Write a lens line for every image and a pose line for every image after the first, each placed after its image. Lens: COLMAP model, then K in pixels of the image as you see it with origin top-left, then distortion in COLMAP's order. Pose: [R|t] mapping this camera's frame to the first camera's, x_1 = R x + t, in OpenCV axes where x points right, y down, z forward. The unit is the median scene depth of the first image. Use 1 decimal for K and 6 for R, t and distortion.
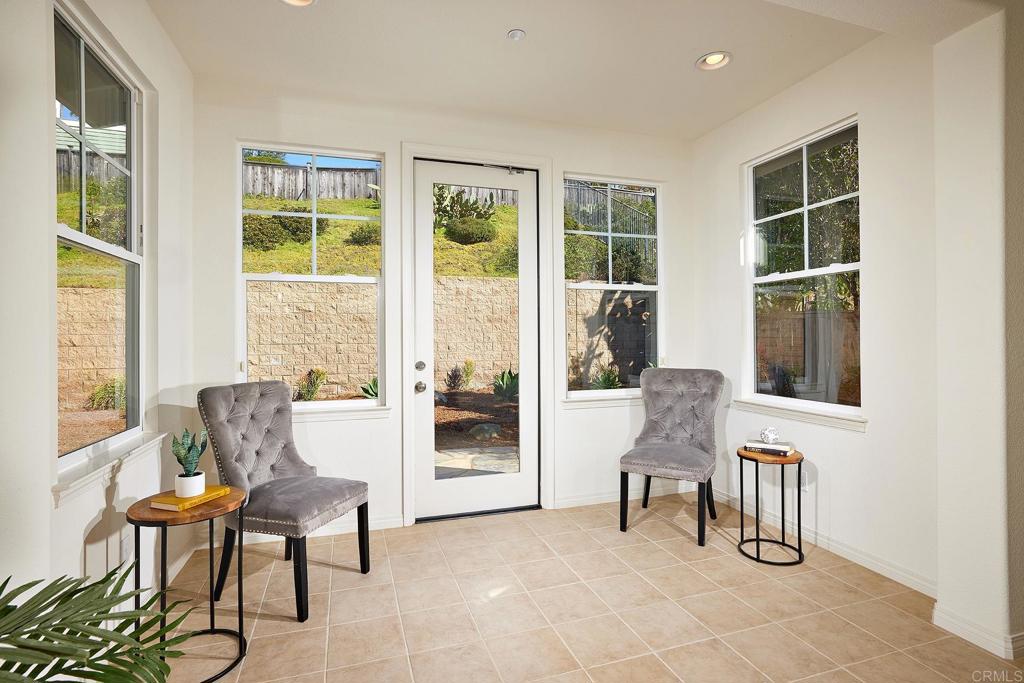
lens RADIAL K [[521.7, 0, 513.8], [0, 521.7, 336.5], [0, 0, 1]] dist [-0.003858, -0.000053]
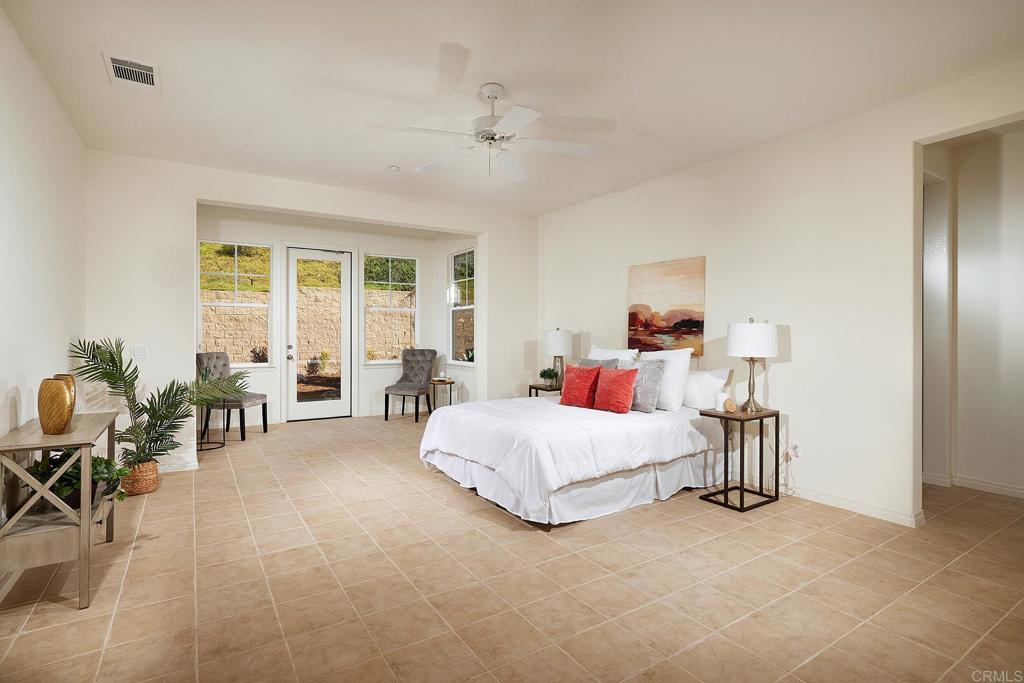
lens RADIAL K [[521.7, 0, 504.5], [0, 521.7, 338.1], [0, 0, 1]] dist [-0.003858, -0.000053]
pose [[0.974120, 0.007299, 0.225913, 0.179110], [-0.008574, 0.999952, 0.004661, 0.003279], [-0.225869, -0.006477, 0.974136, -1.183787]]
